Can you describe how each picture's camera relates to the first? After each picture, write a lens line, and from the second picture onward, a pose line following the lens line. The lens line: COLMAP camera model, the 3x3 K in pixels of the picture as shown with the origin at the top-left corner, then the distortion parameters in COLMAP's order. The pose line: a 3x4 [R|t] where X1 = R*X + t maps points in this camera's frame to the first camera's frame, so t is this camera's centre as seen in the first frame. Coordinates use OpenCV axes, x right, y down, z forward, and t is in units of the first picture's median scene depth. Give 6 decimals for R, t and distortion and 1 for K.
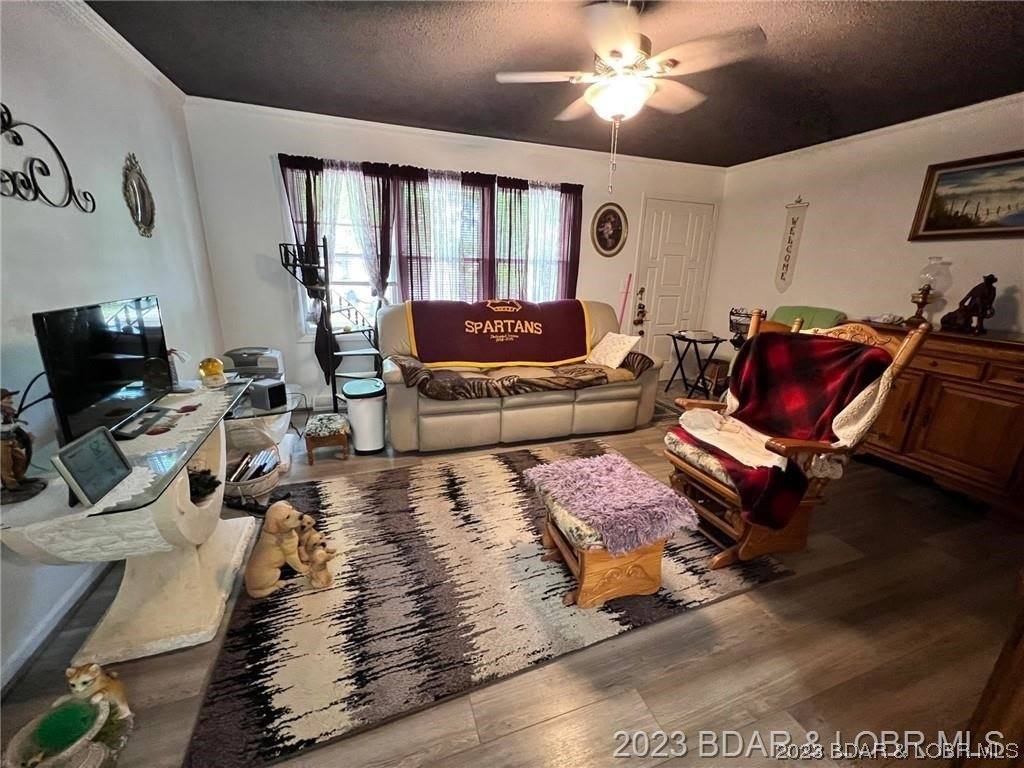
lens RADIAL K [[412.4, 0, 509.5], [0, 412.4, 382.4], [0, 0, 1]] dist [0.004268, 0.000426]
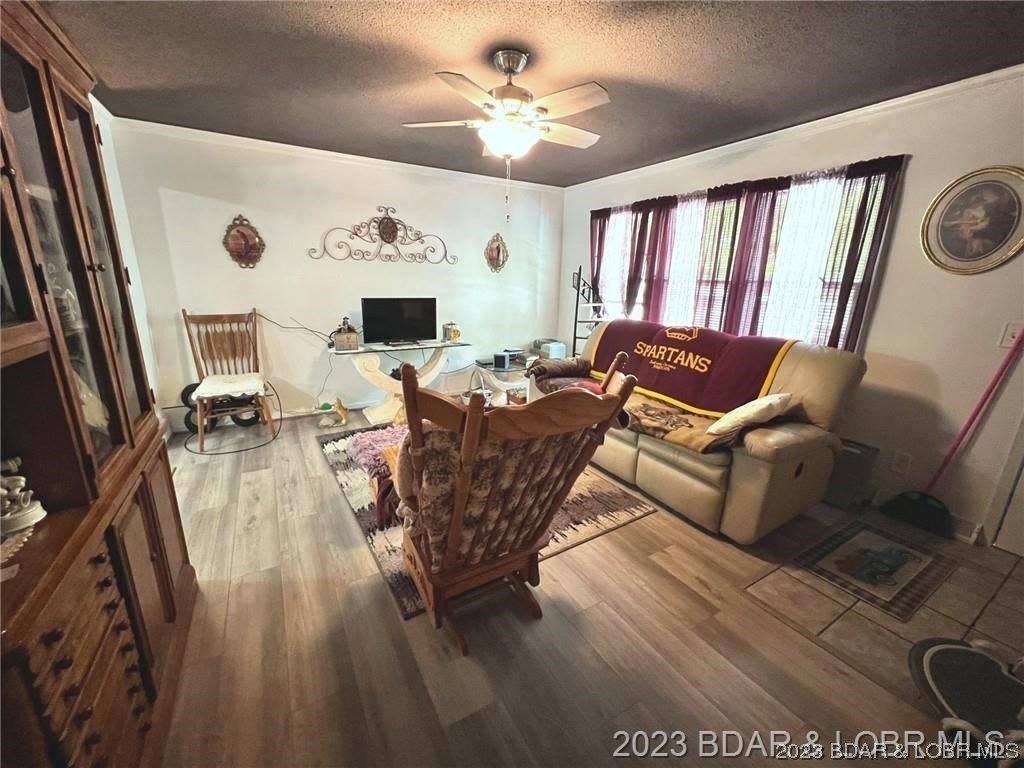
lens RADIAL K [[410.1, 0, 510.1], [0, 410.1, 387.8], [0, 0, 1]] dist [-0.001904, 0.000005]
pose [[0.197710, 0.230334, -0.952815, 0.791693], [-0.286245, 0.943204, 0.168614, -0.119626], [0.937536, 0.239402, 0.252413, 0.471454]]
